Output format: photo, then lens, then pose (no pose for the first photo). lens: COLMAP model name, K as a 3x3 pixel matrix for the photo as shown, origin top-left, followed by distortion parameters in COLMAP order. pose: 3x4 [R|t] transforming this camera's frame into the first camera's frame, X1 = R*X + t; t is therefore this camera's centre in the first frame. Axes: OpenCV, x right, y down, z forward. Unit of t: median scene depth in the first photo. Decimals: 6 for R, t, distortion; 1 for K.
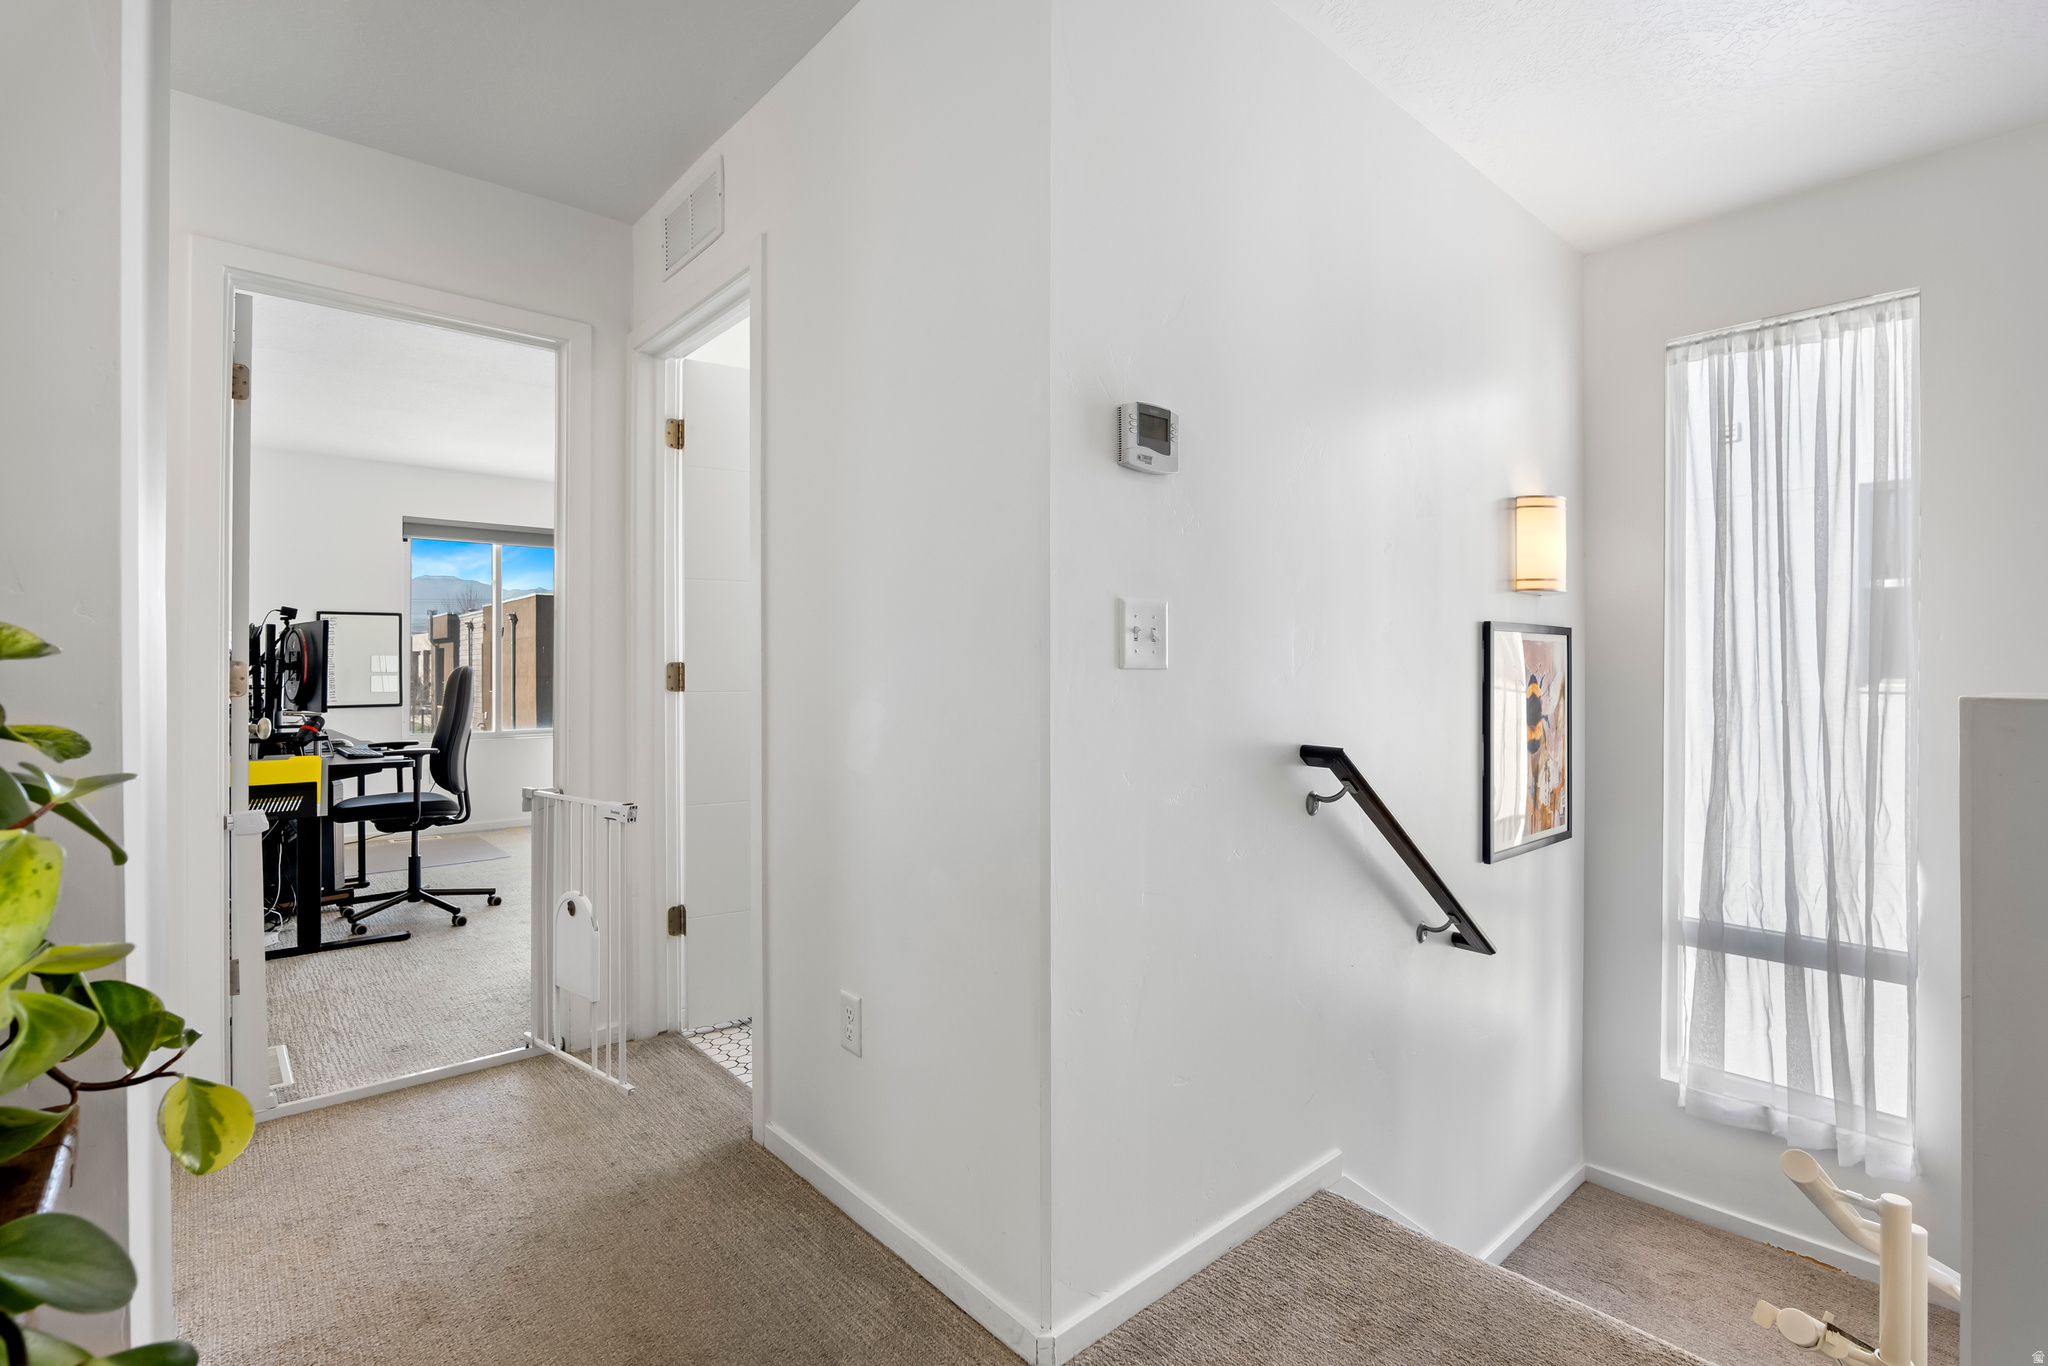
lens RADIAL K [[951.7, 0, 1008.2], [0, 951.7, 679.0], [0, 0, 1]] dist [-0.022685, 0.002192]
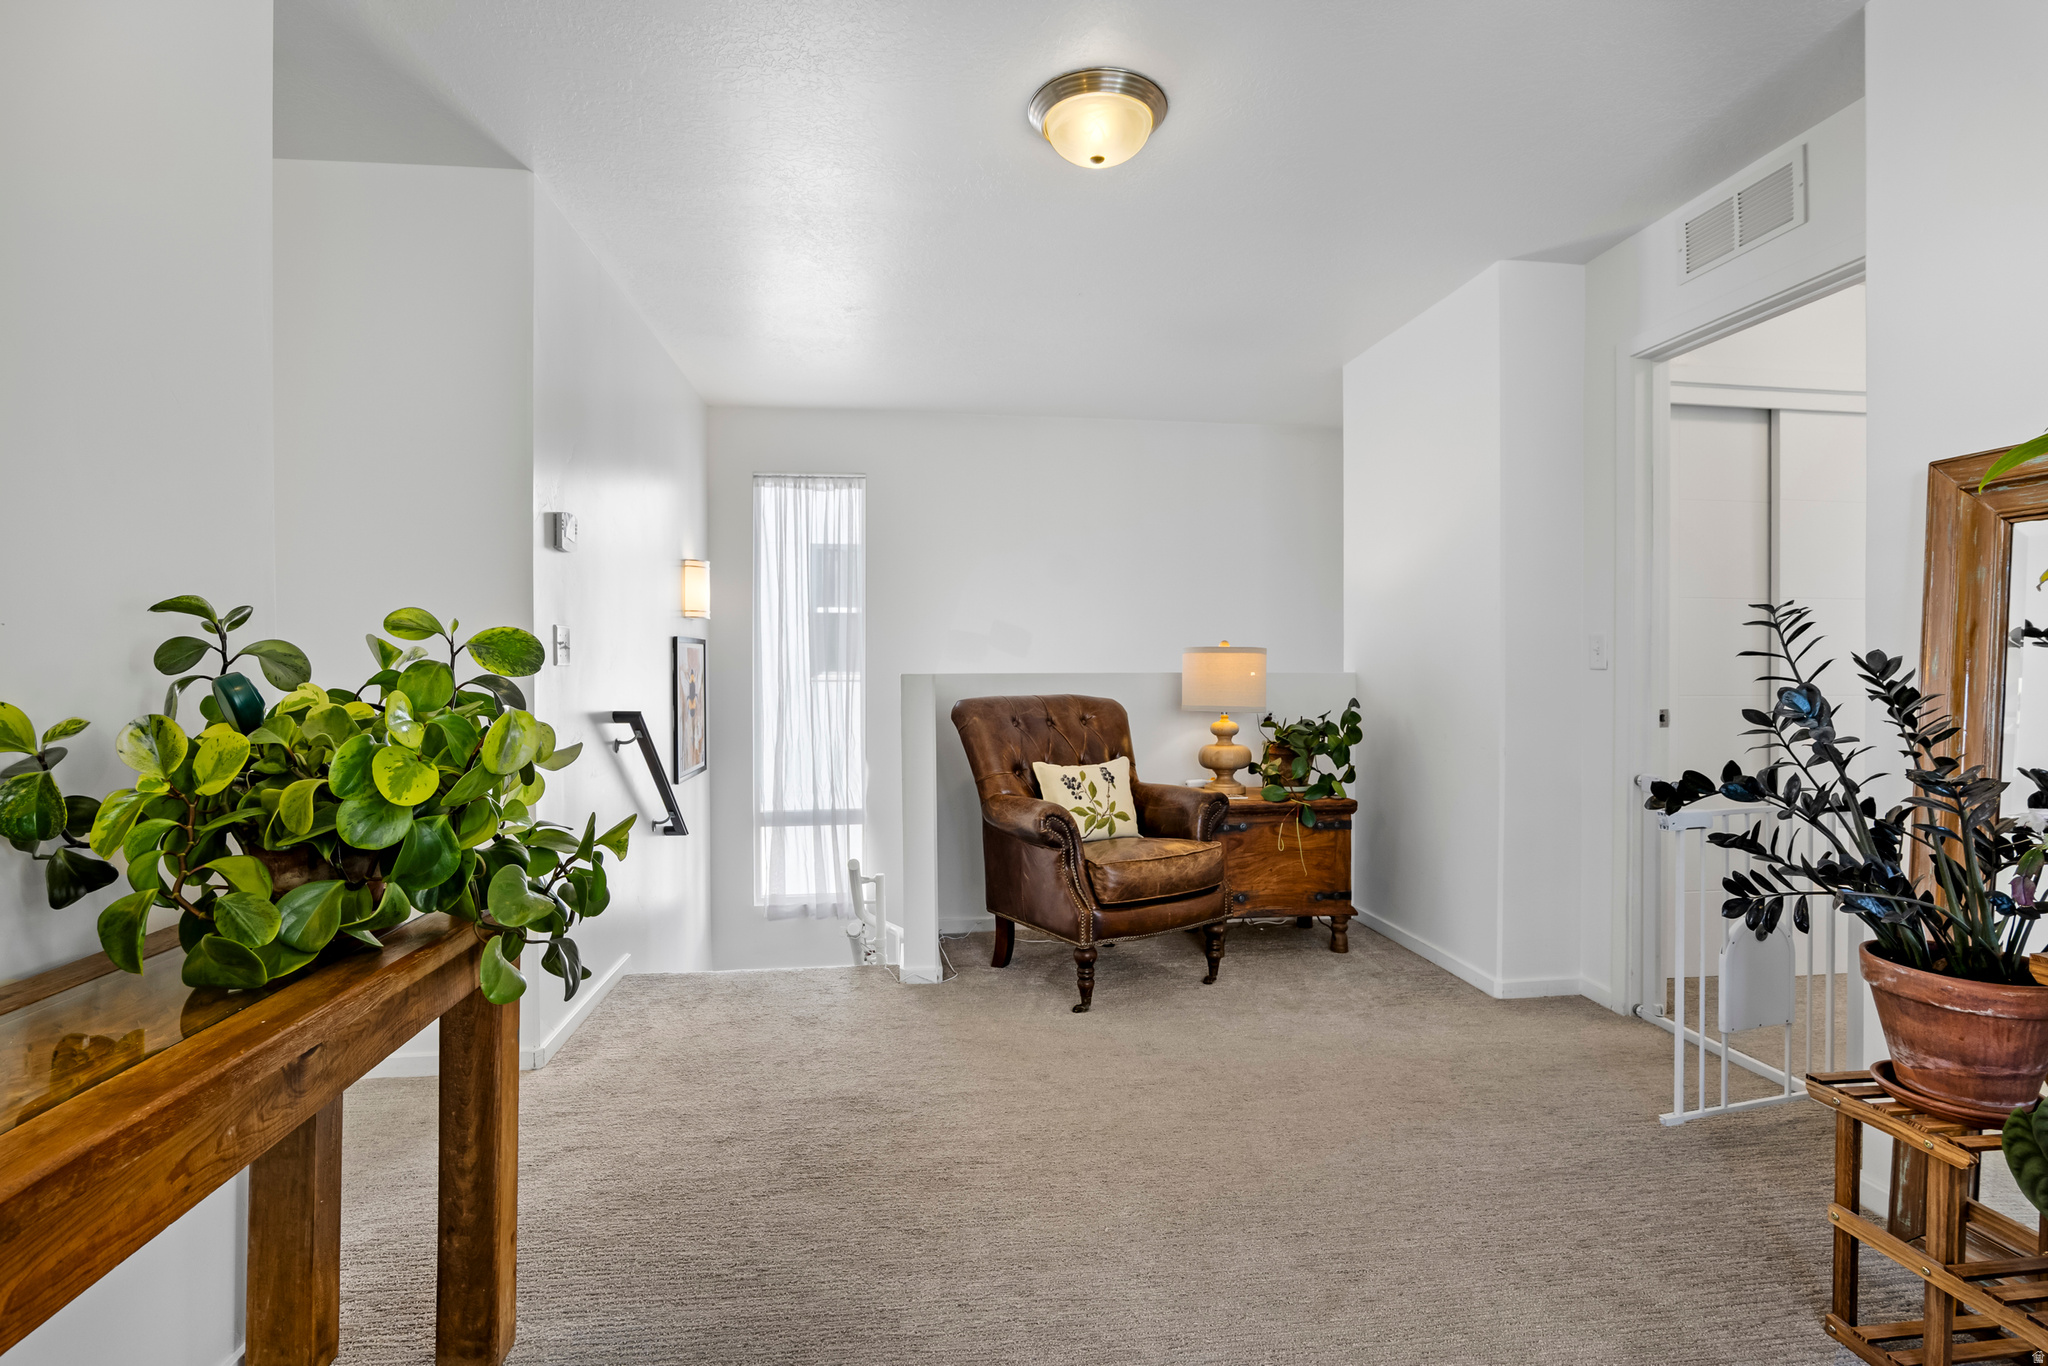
lens RADIAL K [[951.7, 0, 1038.5], [0, 951.7, 677.6], [0, 0, 1]] dist [-0.022685, 0.002192]
pose [[0.543973, -0.005388, 0.839085, -0.505824], [0.000861, 0.999982, 0.005864, 0.000613], [-0.839102, -0.002468, 0.543968, -0.399816]]
